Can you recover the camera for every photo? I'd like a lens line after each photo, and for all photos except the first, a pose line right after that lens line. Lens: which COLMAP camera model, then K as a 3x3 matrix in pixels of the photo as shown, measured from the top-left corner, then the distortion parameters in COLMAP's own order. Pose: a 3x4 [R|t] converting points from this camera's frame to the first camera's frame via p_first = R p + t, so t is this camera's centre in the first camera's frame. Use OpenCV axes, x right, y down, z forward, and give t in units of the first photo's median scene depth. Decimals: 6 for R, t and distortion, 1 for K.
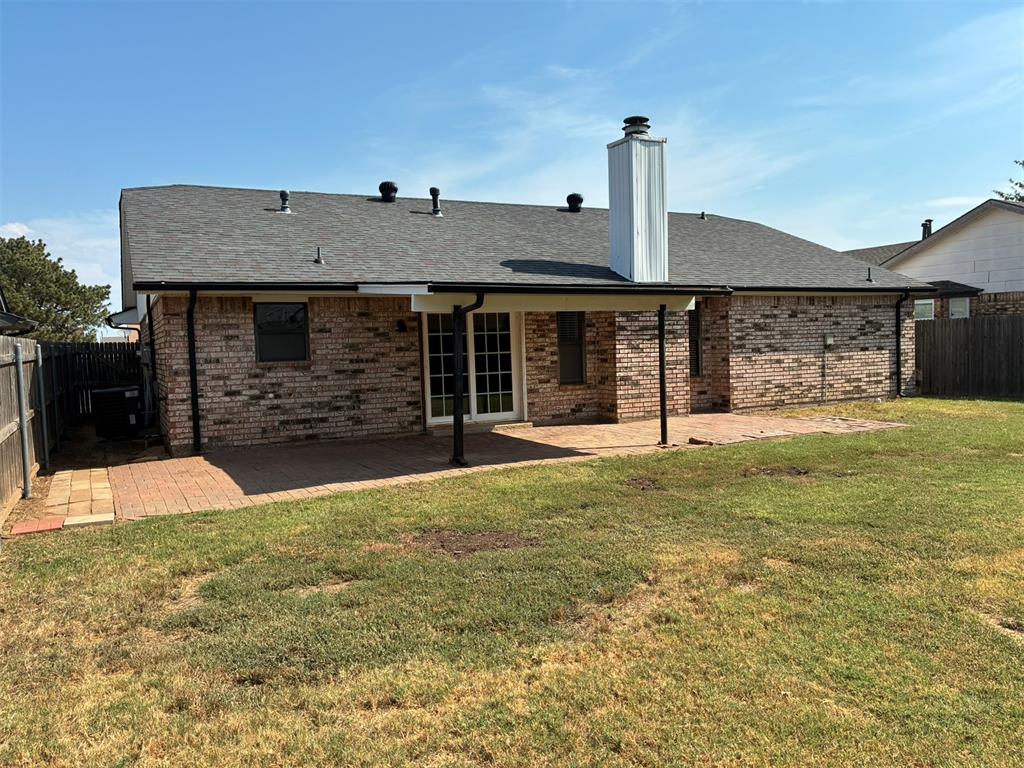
lens RADIAL K [[776.1, 0, 512.0], [0, 776.1, 384.0], [0, 0, 1]] dist [0.109042, -0.138850]
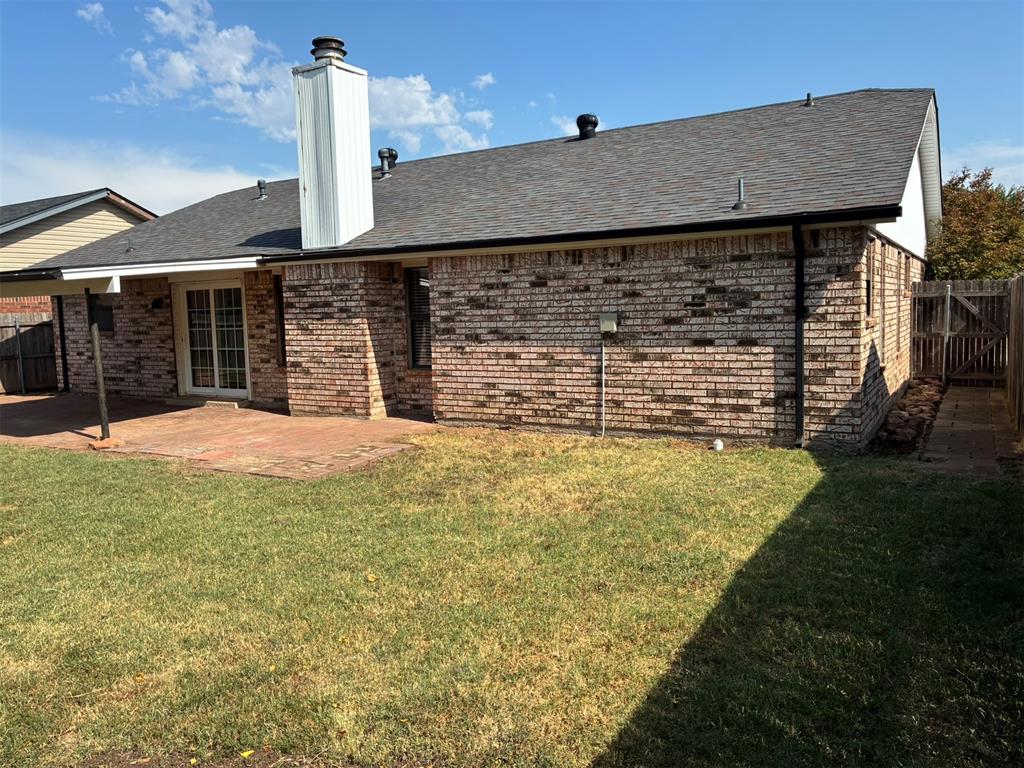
lens RADIAL K [[776.1, 0, 512.0], [0, 776.1, 384.0], [0, 0, 1]] dist [0.109042, -0.138850]
pose [[0.526776, 0.097250, -0.844423, 0.906613], [-0.033807, 0.995044, 0.093507, -0.067400], [0.849332, -0.020710, 0.527453, 0.682960]]
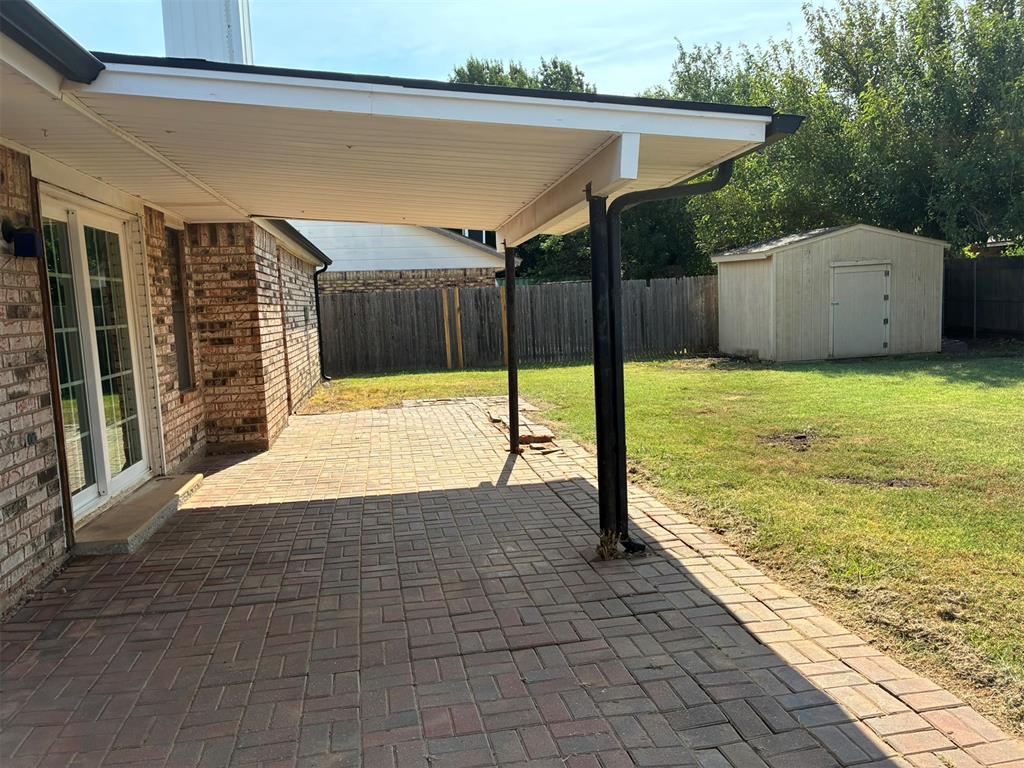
lens RADIAL K [[776.1, 0, 512.0], [0, 776.1, 384.0], [0, 0, 1]] dist [0.109042, -0.138850]
pose [[0.265420, -0.077907, 0.960980, -0.331410], [0.081677, 0.994964, 0.058104, -0.014584], [-0.960667, 0.063068, 0.270446, 0.595436]]
